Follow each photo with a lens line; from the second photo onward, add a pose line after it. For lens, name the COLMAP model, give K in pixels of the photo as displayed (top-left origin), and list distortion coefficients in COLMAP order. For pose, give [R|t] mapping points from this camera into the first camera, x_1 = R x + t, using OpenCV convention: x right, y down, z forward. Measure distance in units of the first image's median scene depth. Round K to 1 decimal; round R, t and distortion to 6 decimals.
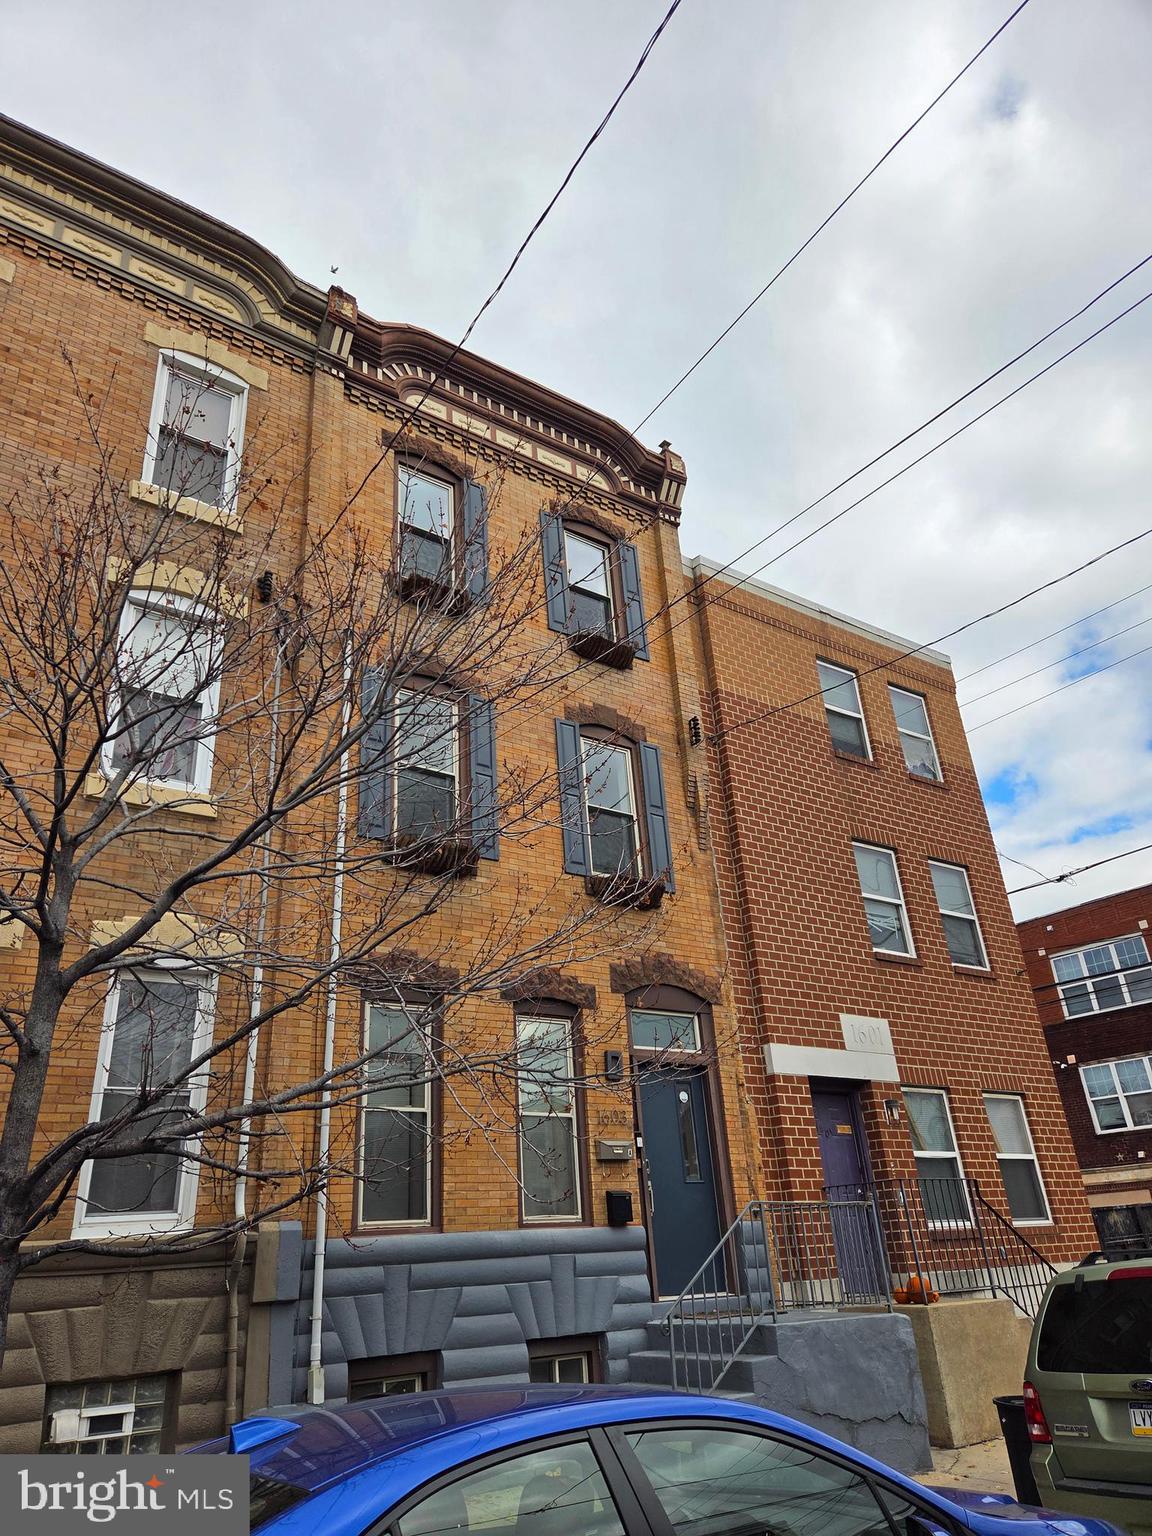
lens RADIAL K [[1042.6, 0, 574.5], [0, 1042.6, 757.2], [0, 0, 1]] dist [0.062470, -0.030580]
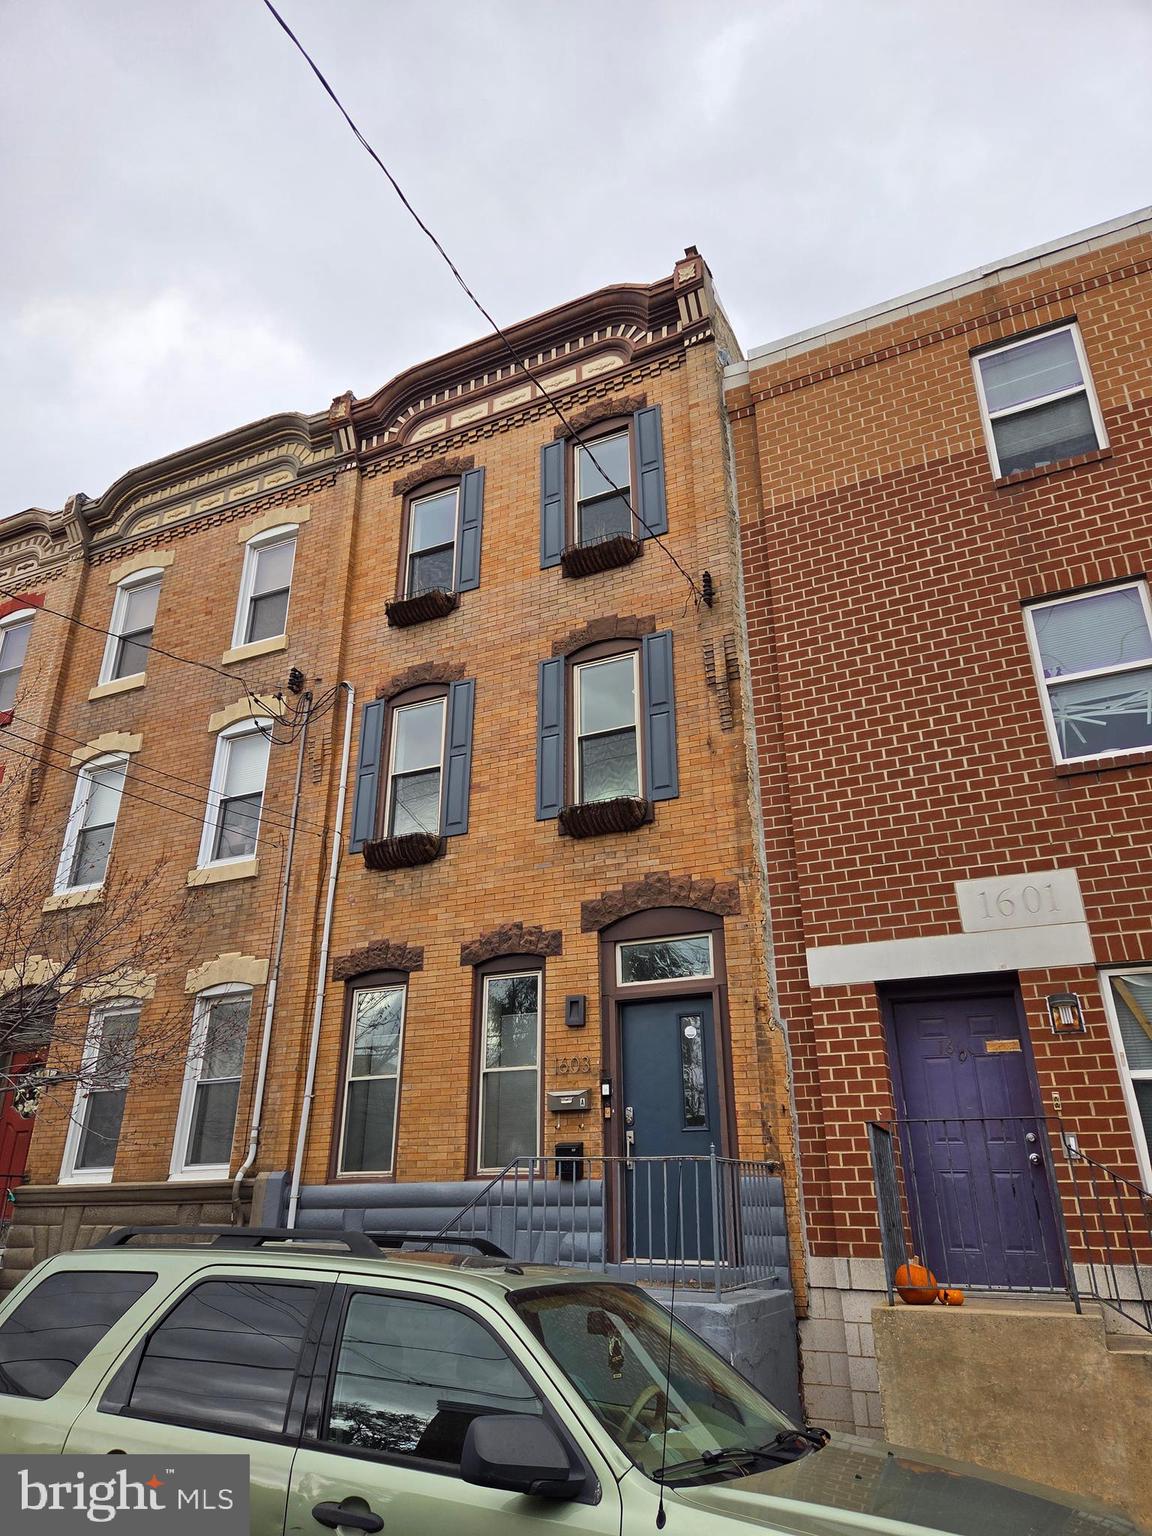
lens RADIAL K [[1042.6, 0, 572.0], [0, 1042.6, 774.1], [0, 0, 1]] dist [0.062470, -0.030580]
pose [[0.476274, -0.293198, -0.828974, 0.766356], [0.353073, 0.927197, -0.125085, 0.189947], [0.805297, -0.233113, 0.545120, 0.479680]]
